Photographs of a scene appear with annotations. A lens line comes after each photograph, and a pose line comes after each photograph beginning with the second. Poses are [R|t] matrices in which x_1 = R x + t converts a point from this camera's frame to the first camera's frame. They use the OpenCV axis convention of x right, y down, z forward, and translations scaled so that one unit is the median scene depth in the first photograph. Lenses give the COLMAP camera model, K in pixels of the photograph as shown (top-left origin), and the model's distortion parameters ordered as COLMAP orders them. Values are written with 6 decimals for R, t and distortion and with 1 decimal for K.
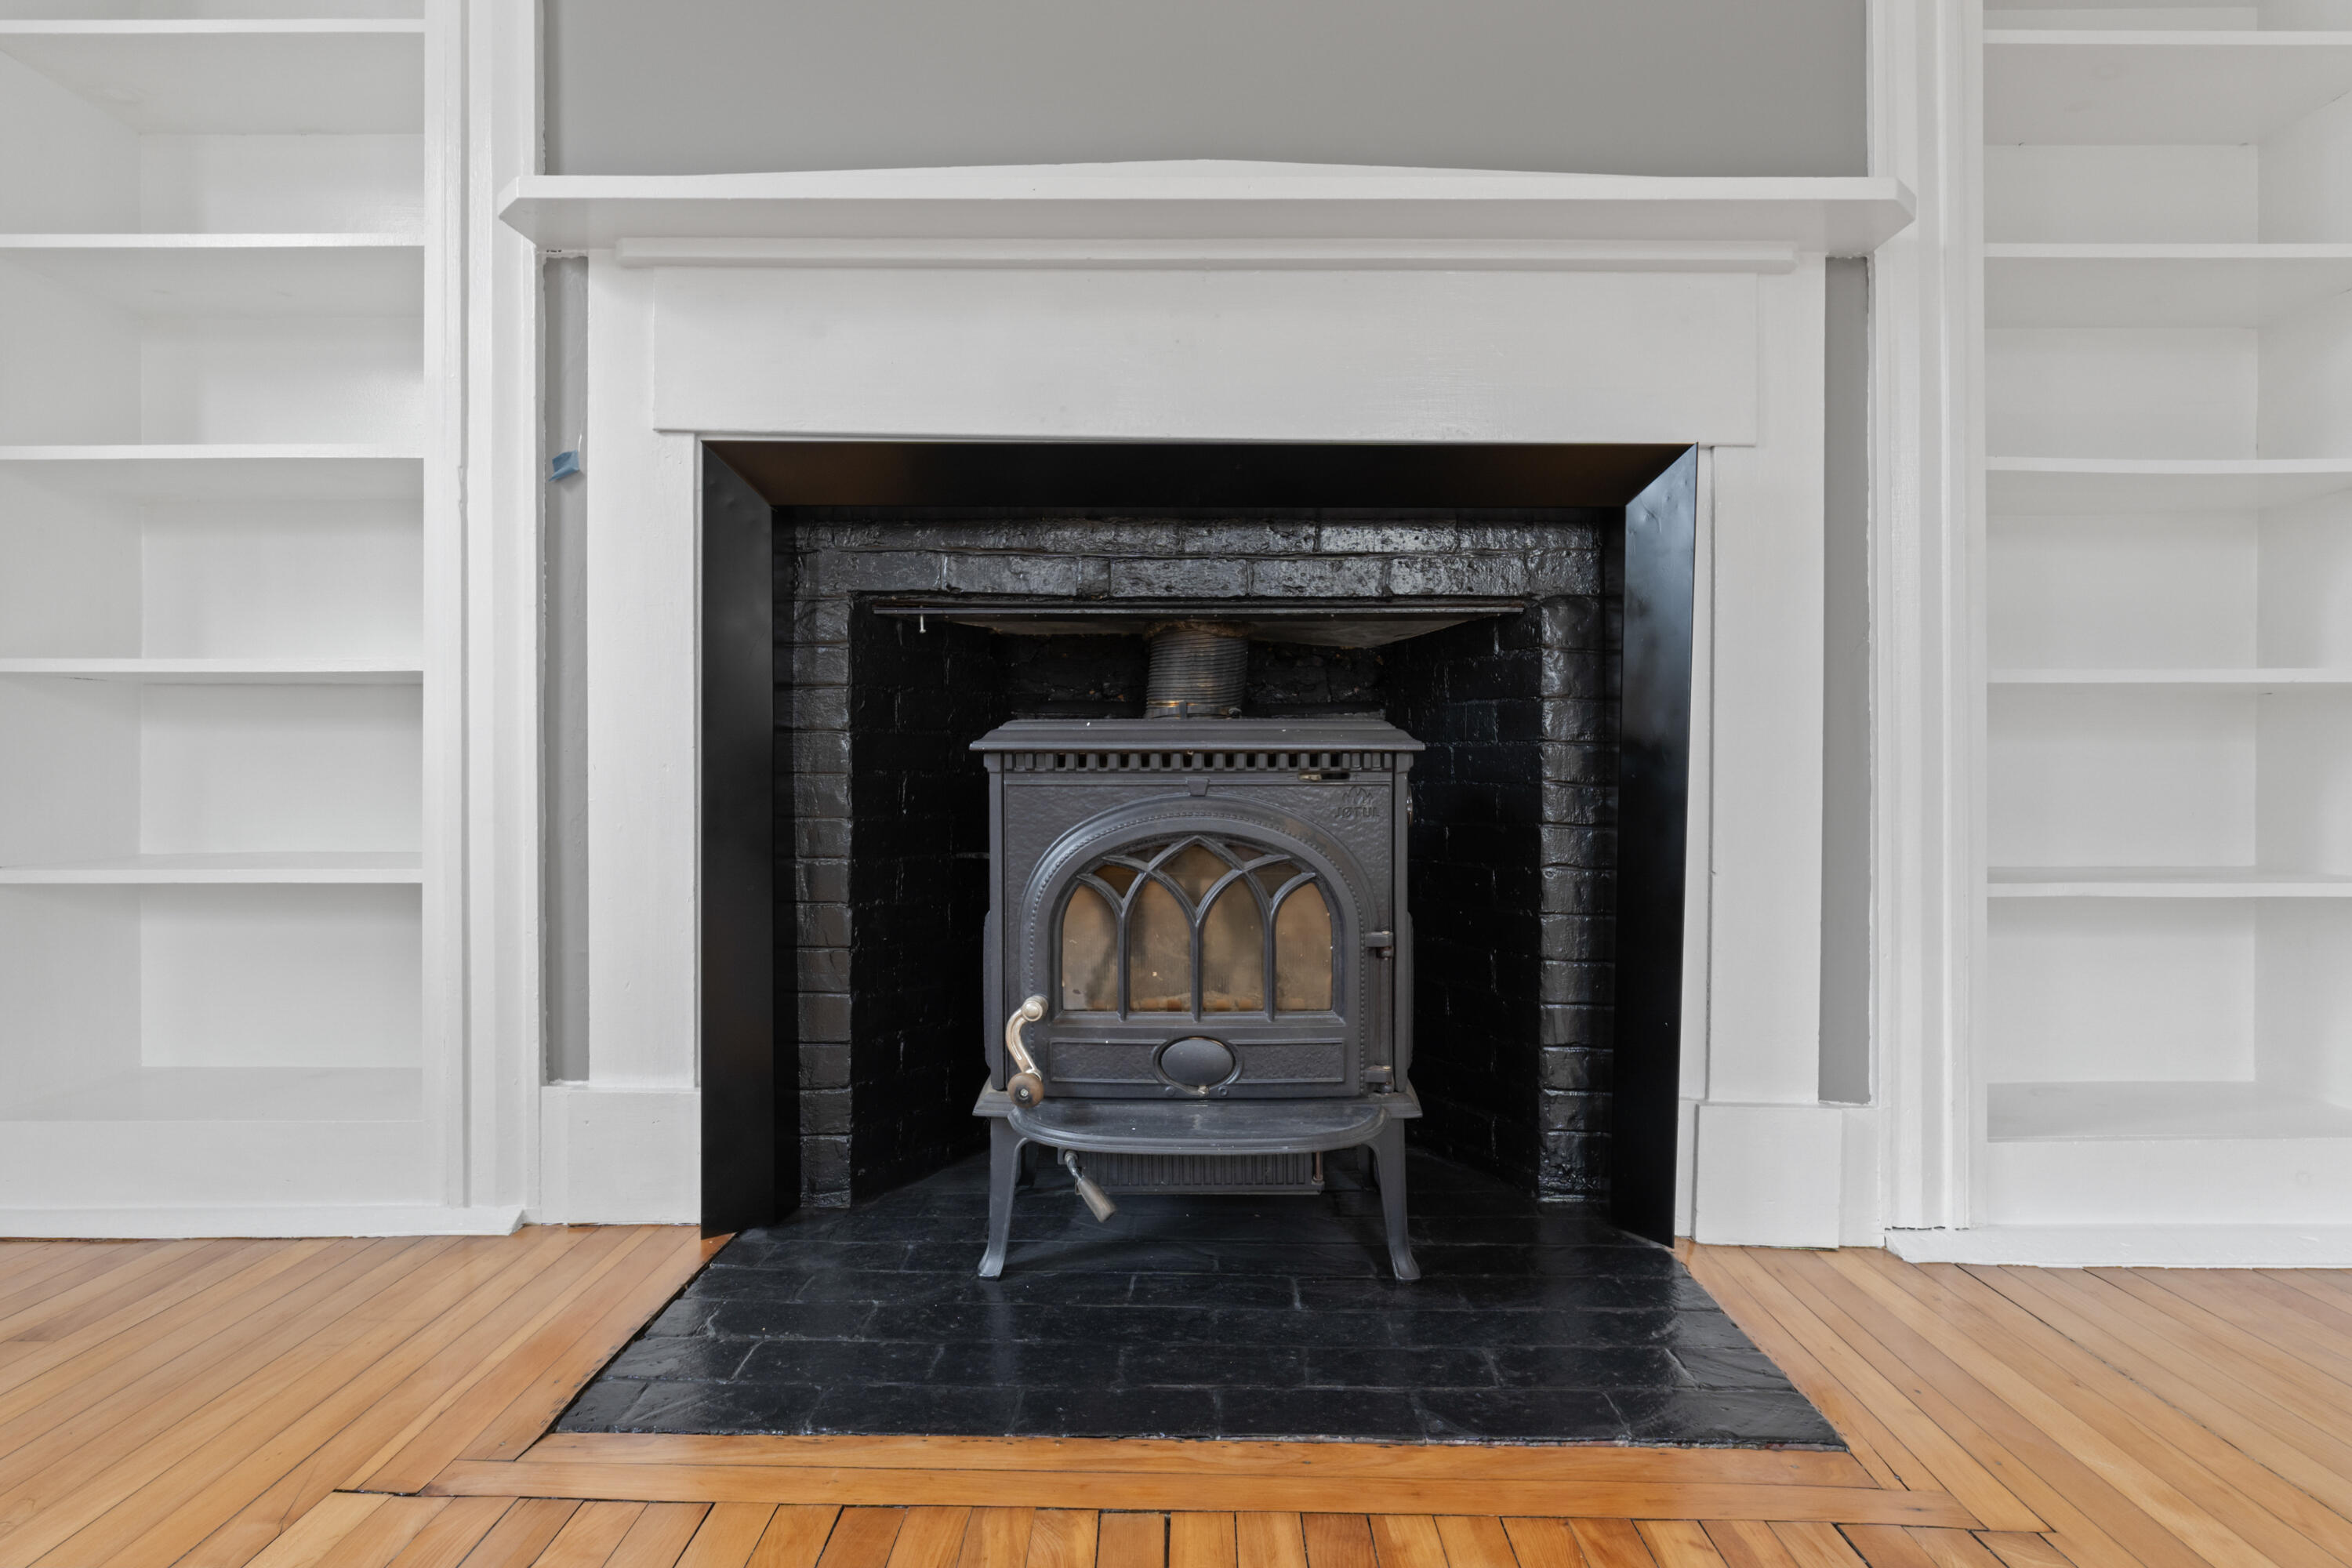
lens RADIAL K [[1220.9, 0, 1157.0], [0, 1220.9, 787.3], [0, 0, 1]] dist [-0.003712, -0.000975]
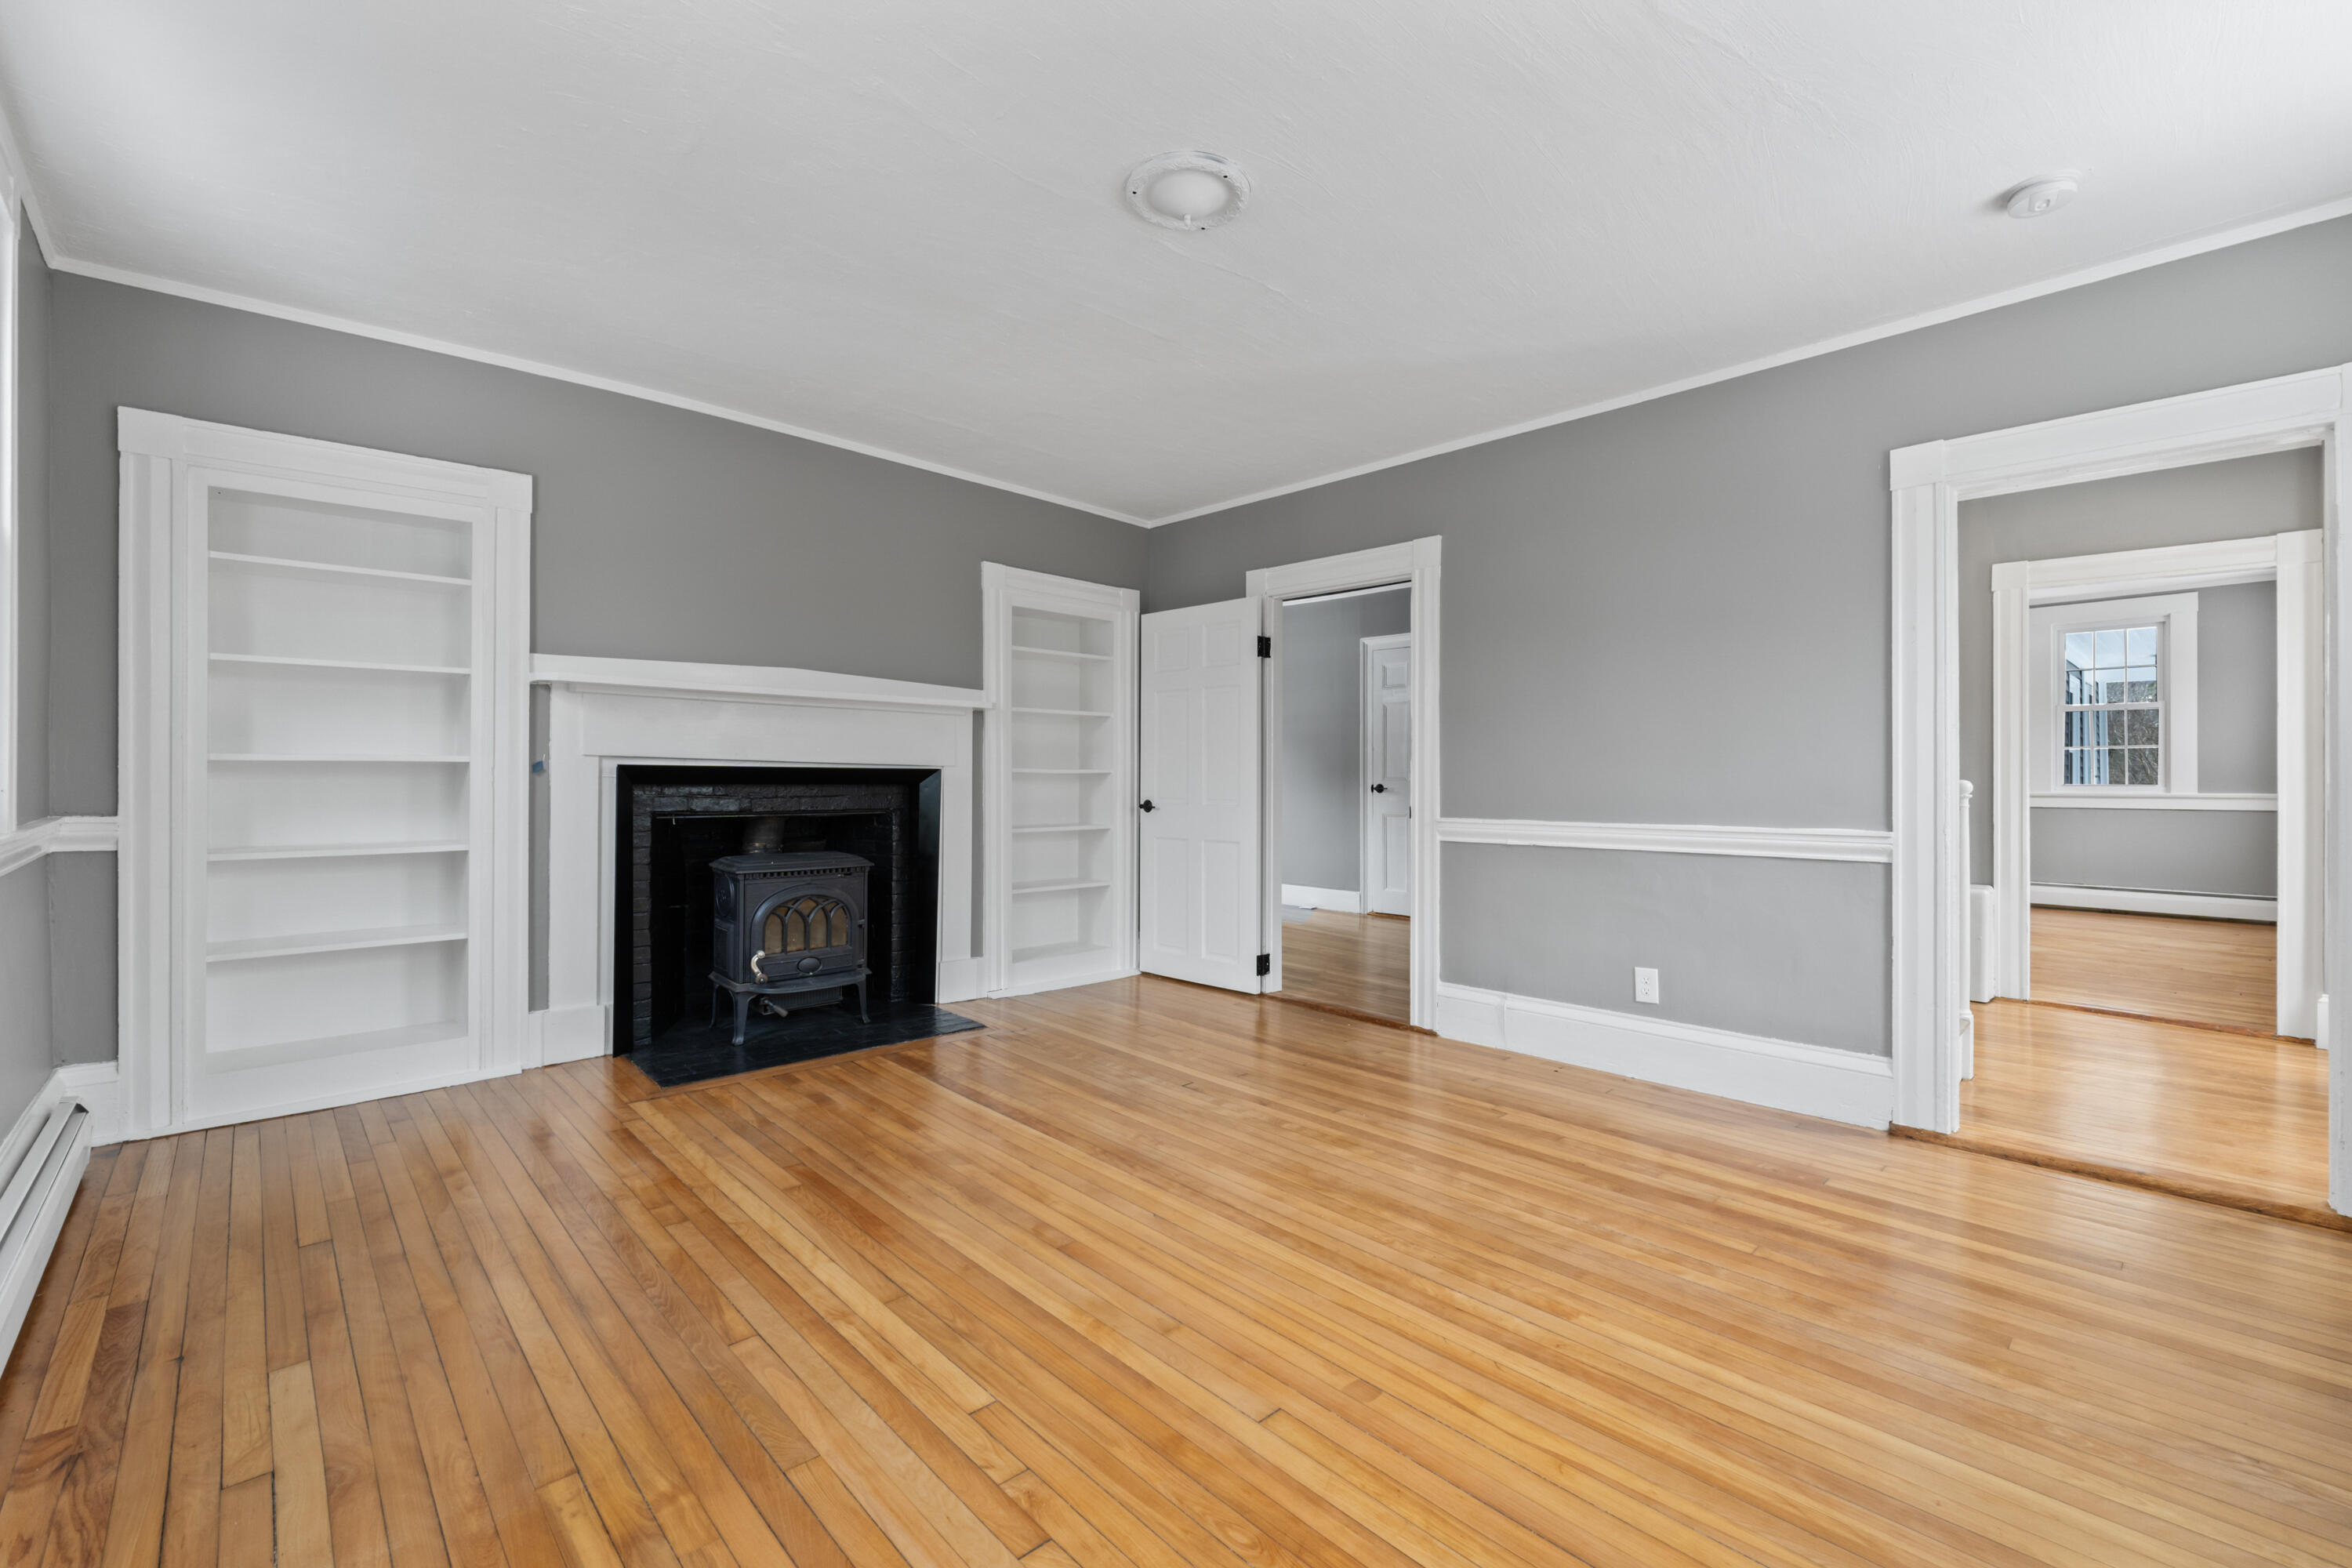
lens RADIAL K [[983.7, 0, 1173.9], [0, 983.7, 785.0], [0, 0, 1]] dist [-0.001456, -0.000054]
pose [[0.725532, -0.000748, 0.688188, -1.039547], [0.003243, 0.999992, -0.002333, -0.241020], [-0.688181, 0.003925, 0.725529, -1.540958]]
